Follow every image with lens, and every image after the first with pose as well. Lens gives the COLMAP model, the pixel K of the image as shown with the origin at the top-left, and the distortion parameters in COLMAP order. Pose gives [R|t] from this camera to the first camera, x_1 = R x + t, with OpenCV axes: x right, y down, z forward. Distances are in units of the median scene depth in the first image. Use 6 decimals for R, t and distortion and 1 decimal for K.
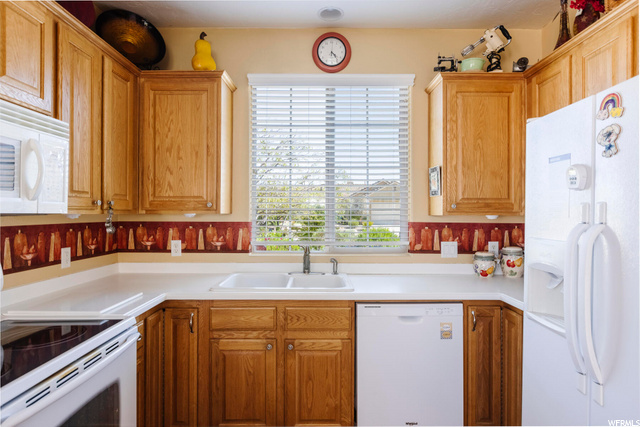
lens RADIAL K [[356.9, 0, 322.1], [0, 356.9, 211.2], [0, 0, 1]] dist [-0.005859, 0.003022]
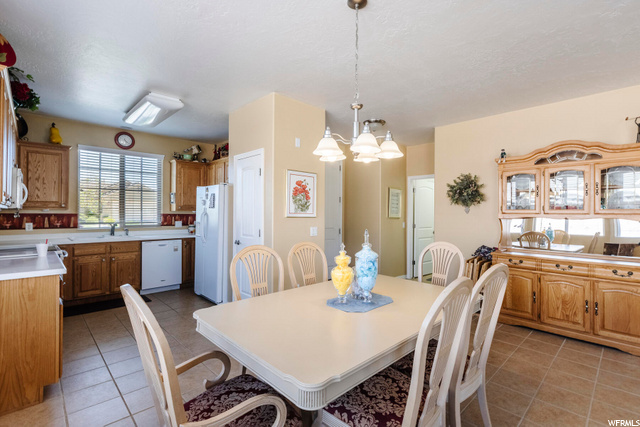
lens RADIAL K [[299.7, 0, 335.4], [0, 299.7, 211.9], [0, 0, 1]] dist [0.004299, -0.002955]
pose [[0.702864, 0.004064, 0.711312, -0.451758], [-0.008838, 0.999956, 0.003019, 0.000761], [-0.711269, -0.008408, 0.702870, -1.541299]]
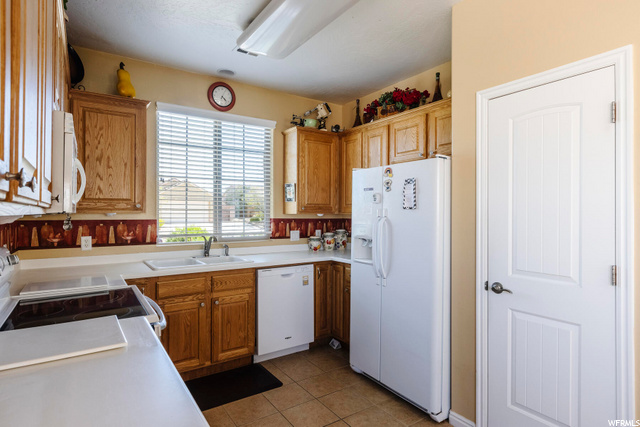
lens RADIAL K [[346.5, 0, 320.2], [0, 346.5, 211.5], [0, 0, 1]] dist [0.002332, 0.000574]
pose [[0.826978, 0.002165, 0.562230, -0.469405], [-0.004141, 0.999989, 0.002240, -0.003811], [-0.562219, -0.004181, 0.826978, -0.376487]]
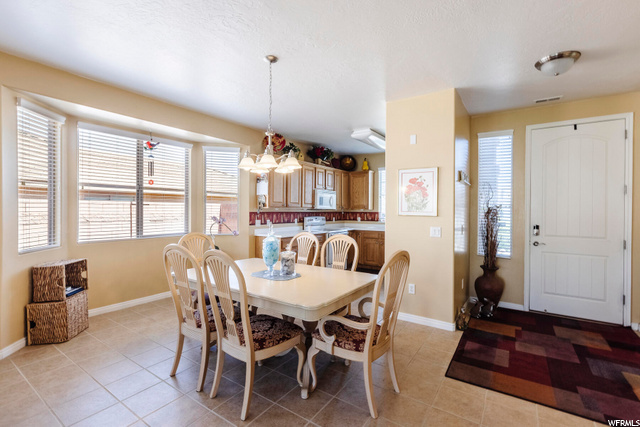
lens RADIAL K [[299.7, 0, 322.7], [0, 299.7, 212.2], [0, 0, 1]] dist [0.004299, -0.002955]
pose [[0.830529, 0.009039, -0.556901, 1.049716], [-0.003701, 0.999936, 0.010711, 0.002907], [0.556962, -0.006835, 0.830510, -1.844755]]
